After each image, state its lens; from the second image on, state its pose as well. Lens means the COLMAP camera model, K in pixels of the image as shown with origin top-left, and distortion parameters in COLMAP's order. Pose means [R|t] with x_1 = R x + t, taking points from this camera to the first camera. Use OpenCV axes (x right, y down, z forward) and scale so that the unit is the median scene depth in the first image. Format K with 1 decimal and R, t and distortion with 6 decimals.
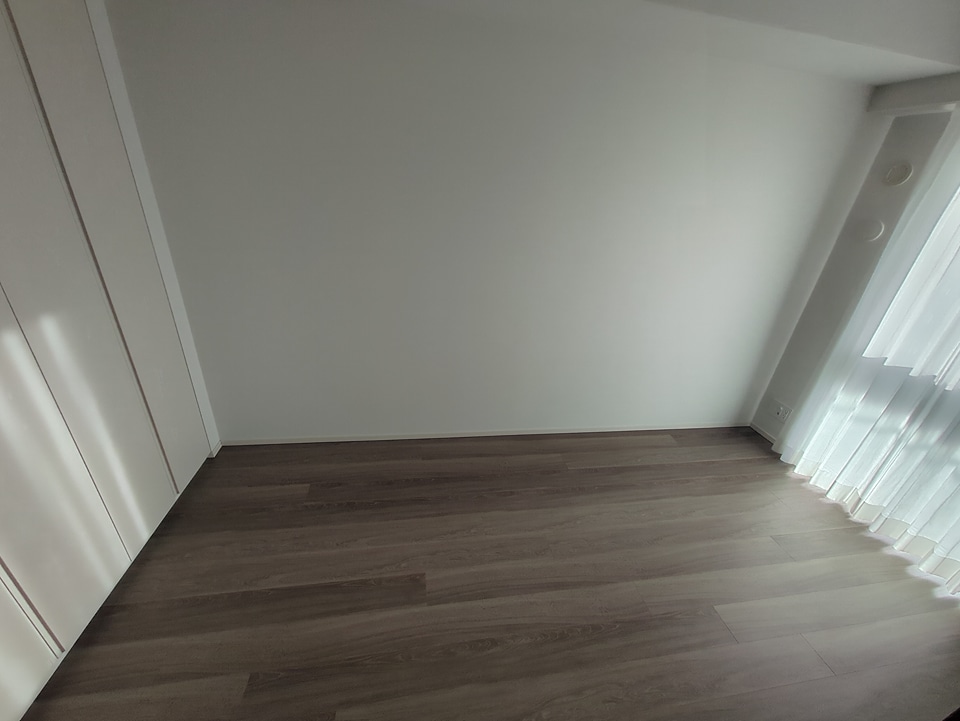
lens RADIAL K [[382.5, 0, 484.5], [0, 382.5, 364.5], [0, 0, 1]] dist [0.001150, 0.000519]
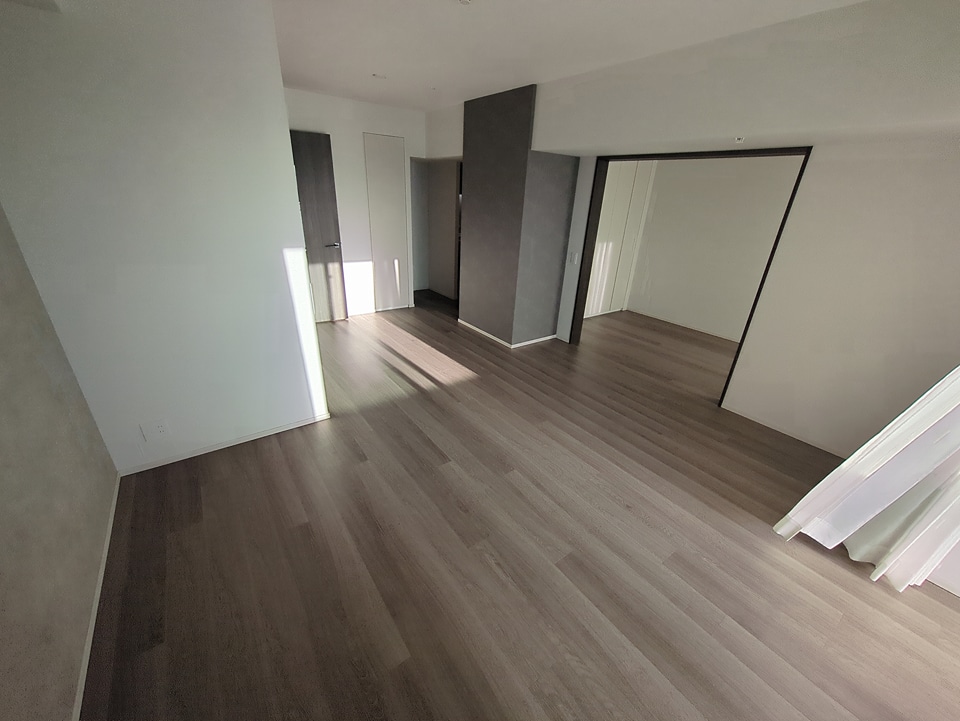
lens RADIAL K [[382.5, 0, 484.5], [0, 382.5, 364.5], [0, 0, 1]] dist [0.001150, 0.000519]
pose [[0.456780, 0.309978, -0.833826, 1.338573], [-0.400621, 0.908574, 0.118301, 0.712135], [0.794264, 0.280011, 0.539202, -1.247128]]
